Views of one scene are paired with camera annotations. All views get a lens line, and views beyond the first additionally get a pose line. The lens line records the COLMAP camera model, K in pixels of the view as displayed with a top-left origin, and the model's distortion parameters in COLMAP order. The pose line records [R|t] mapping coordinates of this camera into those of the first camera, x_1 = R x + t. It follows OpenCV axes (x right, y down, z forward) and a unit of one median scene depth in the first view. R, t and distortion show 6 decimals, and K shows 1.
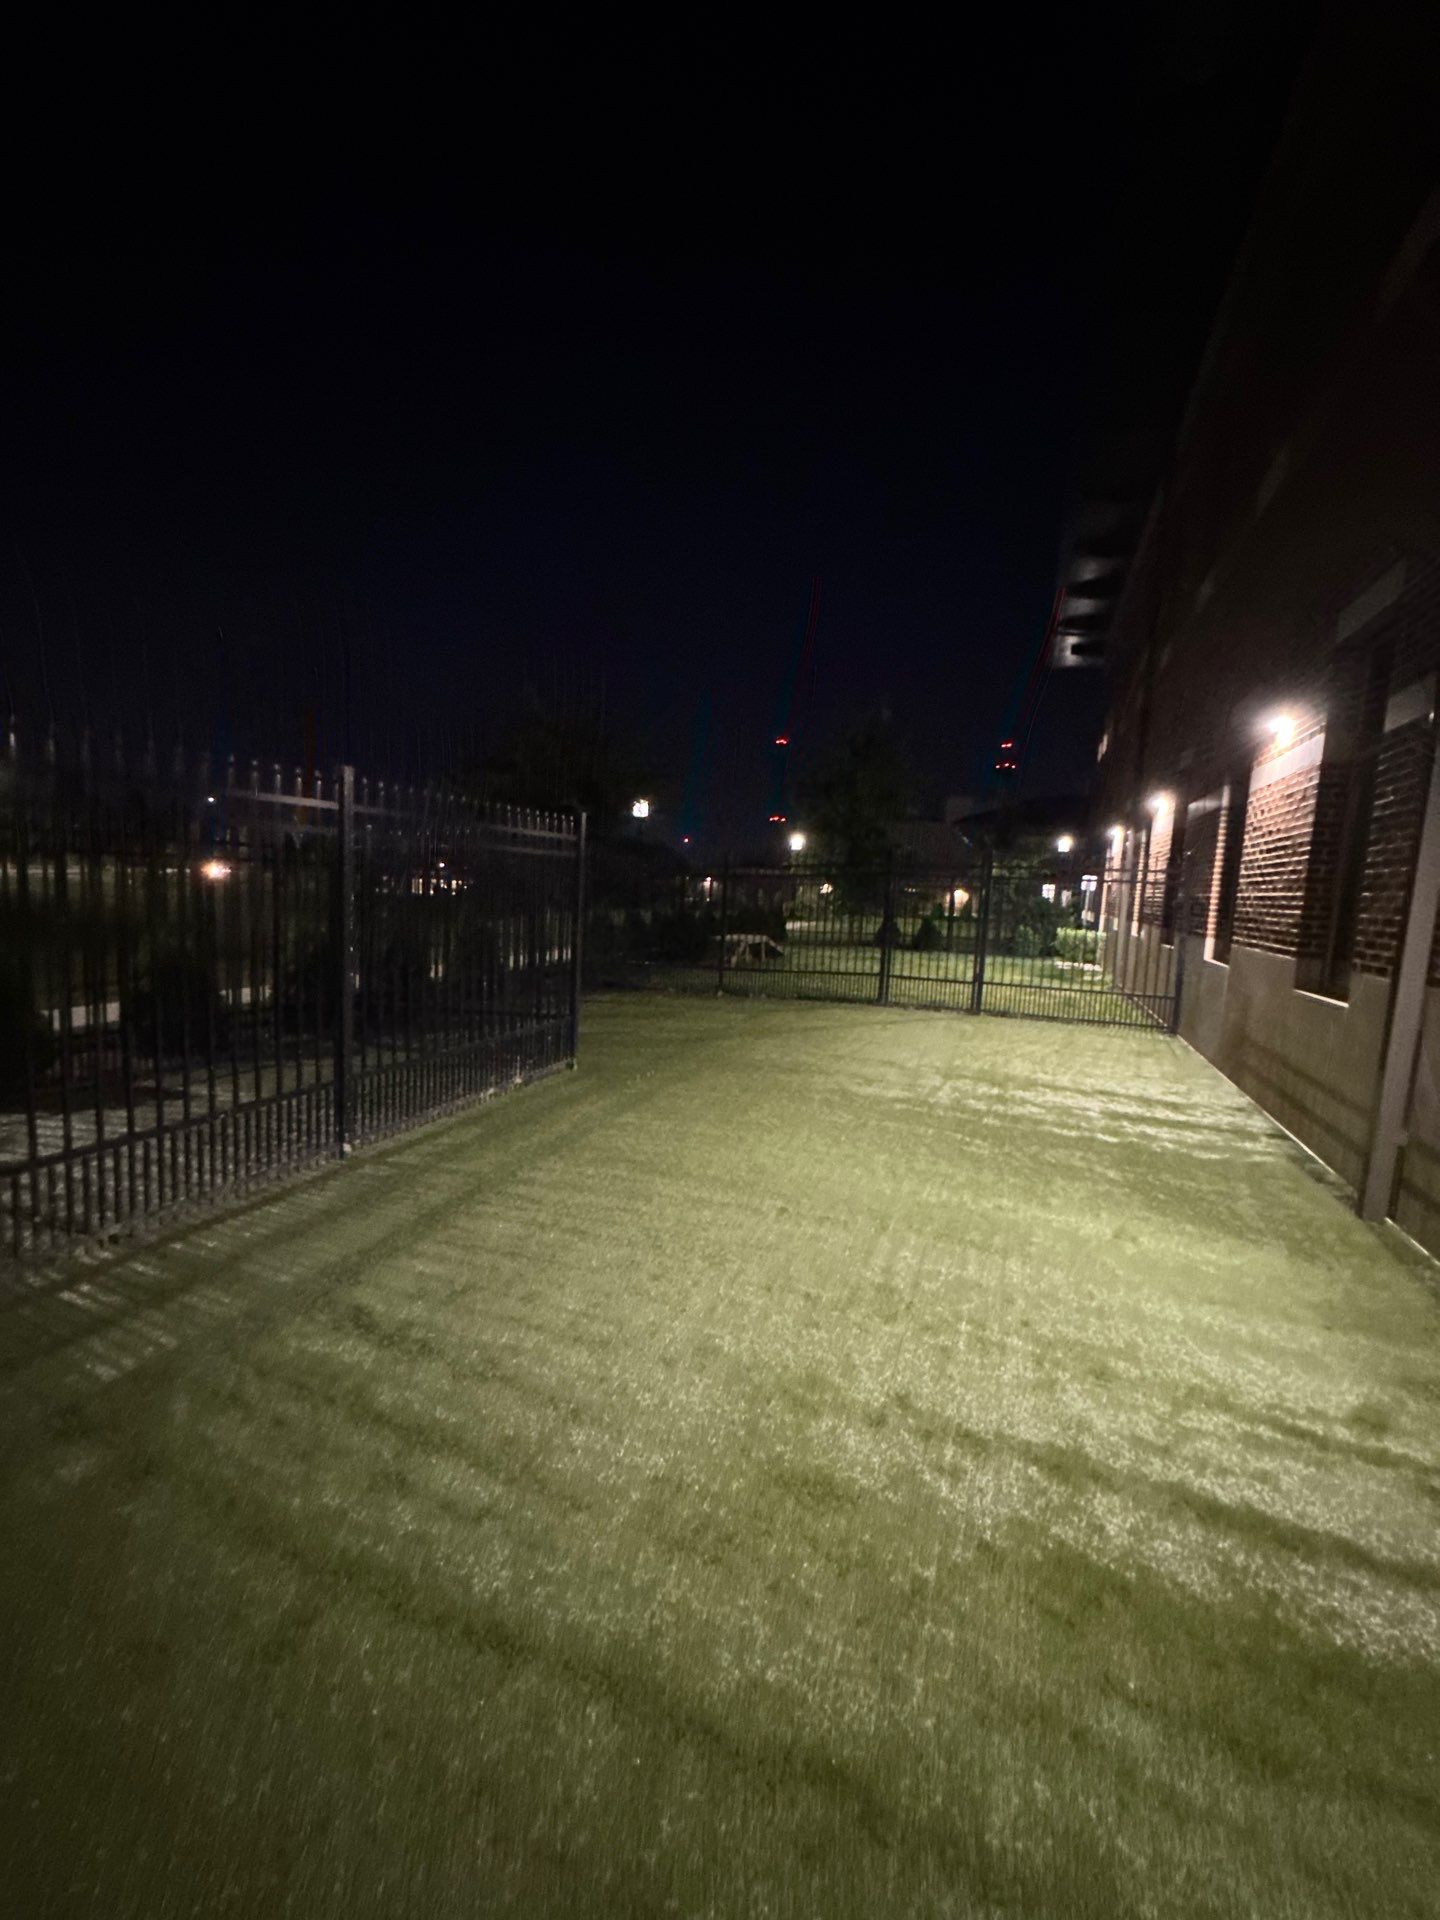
lens RADIAL K [[772.5, 0, 720.0], [0, 772.5, 960.0], [0, 0, 1]] dist [-0.000745, -0.000108]
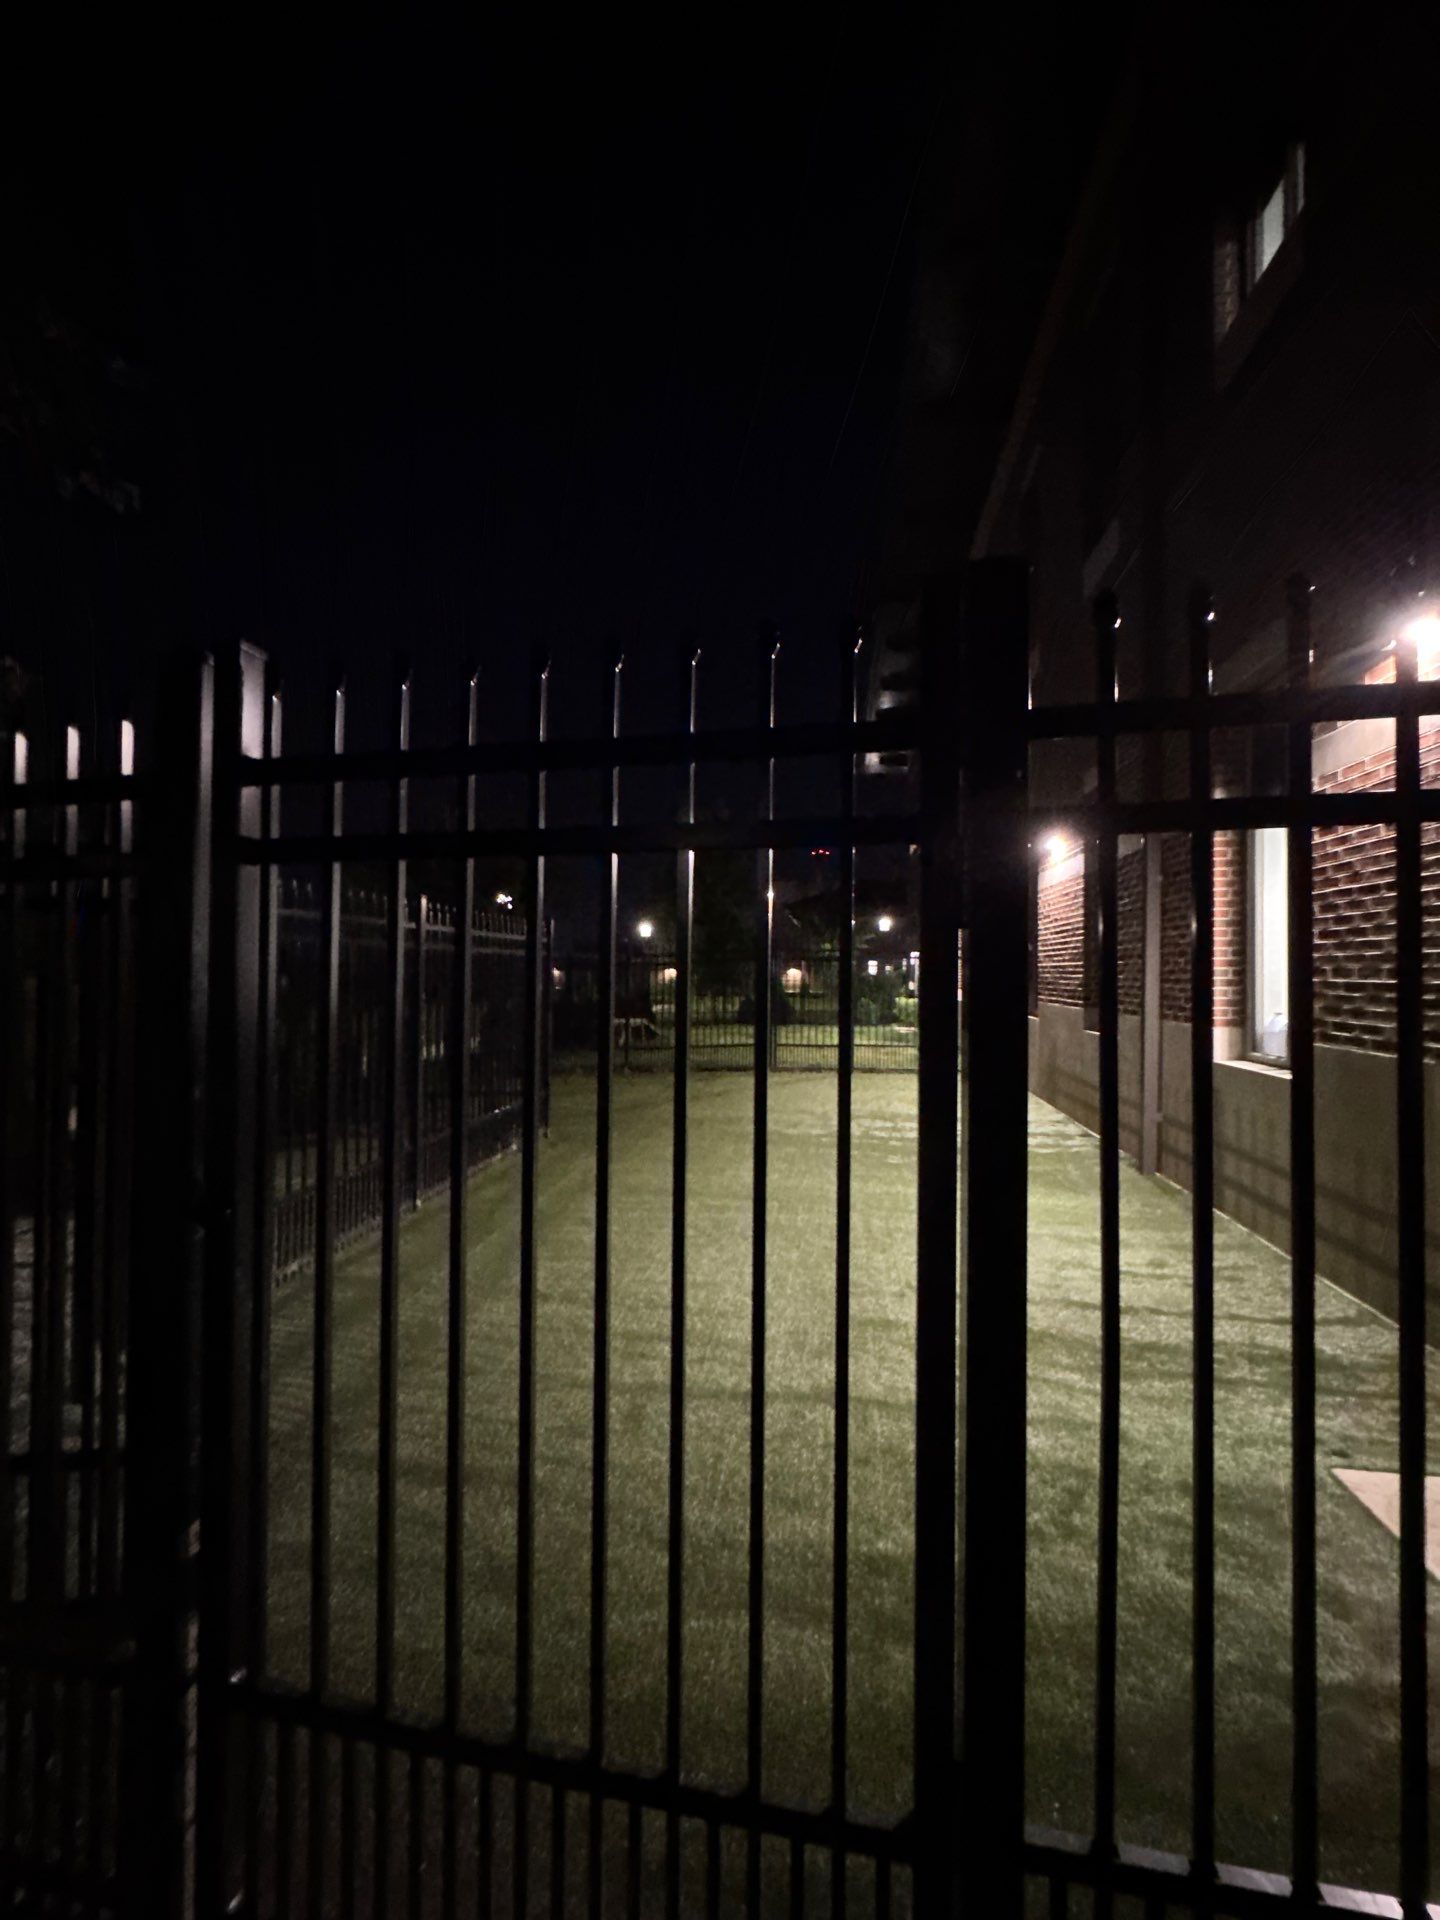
lens RADIAL K [[772.5, 0, 720.0], [0, 772.5, 960.0], [0, 0, 1]] dist [-0.000745, -0.000108]
pose [[0.976149, -0.039424, 0.213494, -0.197601], [0.062472, 0.992789, -0.102306, 0.013307], [-0.207921, 0.113203, 0.971573, -0.240906]]
